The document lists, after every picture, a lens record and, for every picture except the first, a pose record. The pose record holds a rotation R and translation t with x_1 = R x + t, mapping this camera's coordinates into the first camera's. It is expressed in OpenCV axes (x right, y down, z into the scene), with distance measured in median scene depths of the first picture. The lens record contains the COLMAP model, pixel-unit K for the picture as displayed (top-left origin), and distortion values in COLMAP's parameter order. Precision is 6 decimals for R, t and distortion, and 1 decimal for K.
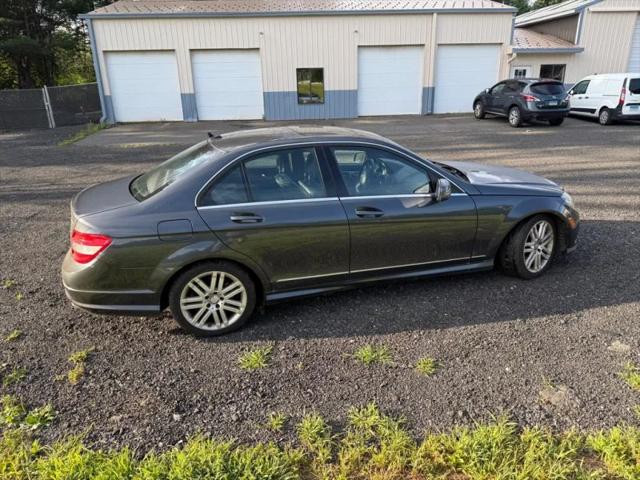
lens RADIAL K [[449.9, 0, 323.5], [0, 449.9, 240.3], [0, 0, 1]] dist [0.023149, -0.032333]
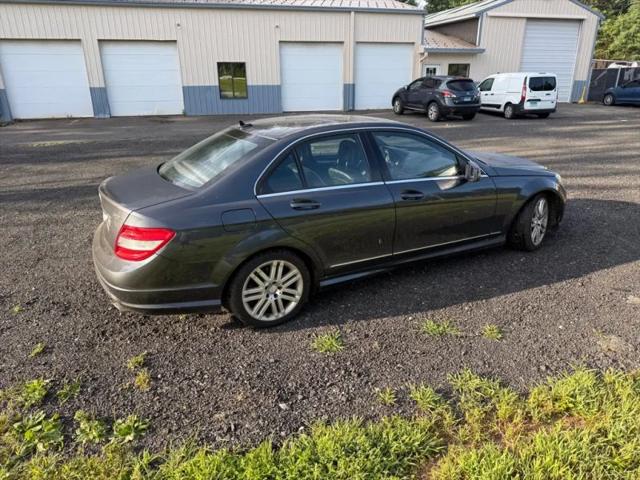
lens RADIAL K [[449.9, 0, 324.5], [0, 449.9, 240.7], [0, 0, 1]] dist [0.023149, -0.032333]
pose [[0.977533, -0.059404, 0.202239, -0.069070], [0.058221, 0.998234, 0.011797, 0.004370], [-0.202583, 0.000243, 0.979265, 0.003726]]
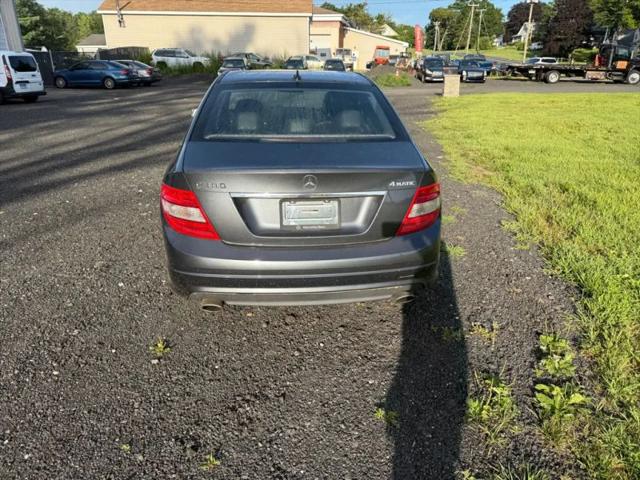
lens RADIAL K [[449.9, 0, 324.8], [0, 449.9, 242.9], [0, 0, 1]] dist [0.023149, -0.032333]
pose [[0.160304, -0.335659, 0.928243, -0.264748], [0.311717, 0.909495, 0.275048, -0.039731], [-0.936555, 0.245258, 0.250426, 0.199458]]
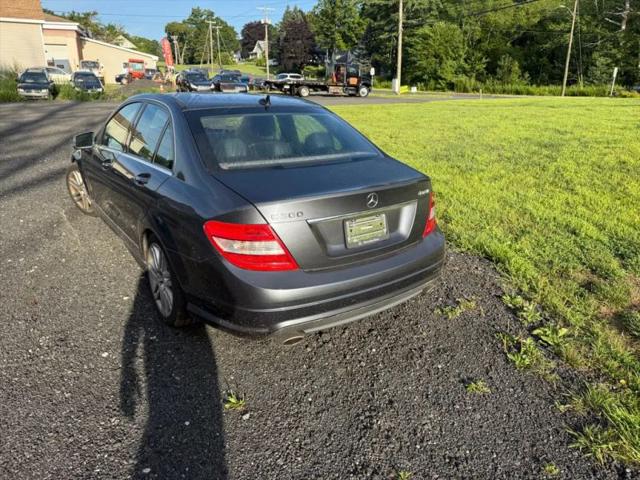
lens RADIAL K [[449.9, 0, 326.2], [0, 449.9, 236.4], [0, 0, 1]] dist [0.023149, -0.032333]
pose [[-0.358233, -0.282243, 0.889948, -0.261657], [0.300065, 0.867832, 0.396015, -0.073968], [-0.884098, 0.408908, -0.226194, 0.287891]]
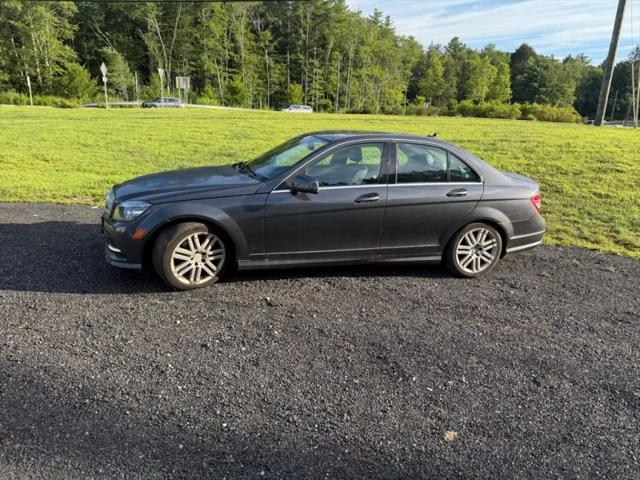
lens RADIAL K [[449.9, 0, 328.6], [0, 449.9, 242.2], [0, 0, 1]] dist [0.023149, -0.032333]
pose [[-0.999161, -0.020409, -0.035506, 0.026746], [-0.037174, 0.815758, 0.577198, -0.176682], [0.017184, 0.578034, -0.815832, 0.546959]]
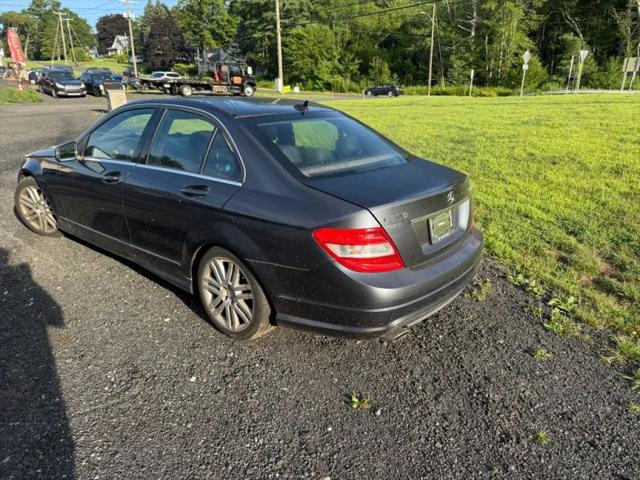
lens RADIAL K [[449.9, 0, 326.9], [0, 449.9, 240.9], [0, 0, 1]] dist [0.023149, -0.032333]
pose [[-0.594380, -0.250815, 0.764071, -0.231901], [0.259349, 0.839569, 0.477349, -0.097660], [-0.761217, 0.481888, -0.433974, 0.349388]]
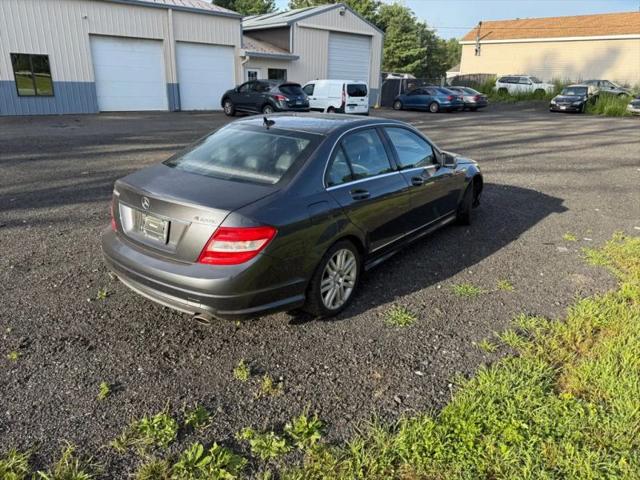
lens RADIAL K [[449.9, 0, 325.0], [0, 449.9, 234.9], [0, 0, 1]] dist [0.023149, -0.032333]
pose [[0.792282, -0.153108, 0.590633, -0.181966], [0.159416, 0.986325, 0.041839, -0.002727], [-0.588962, 0.061008, 0.805855, 0.040534]]
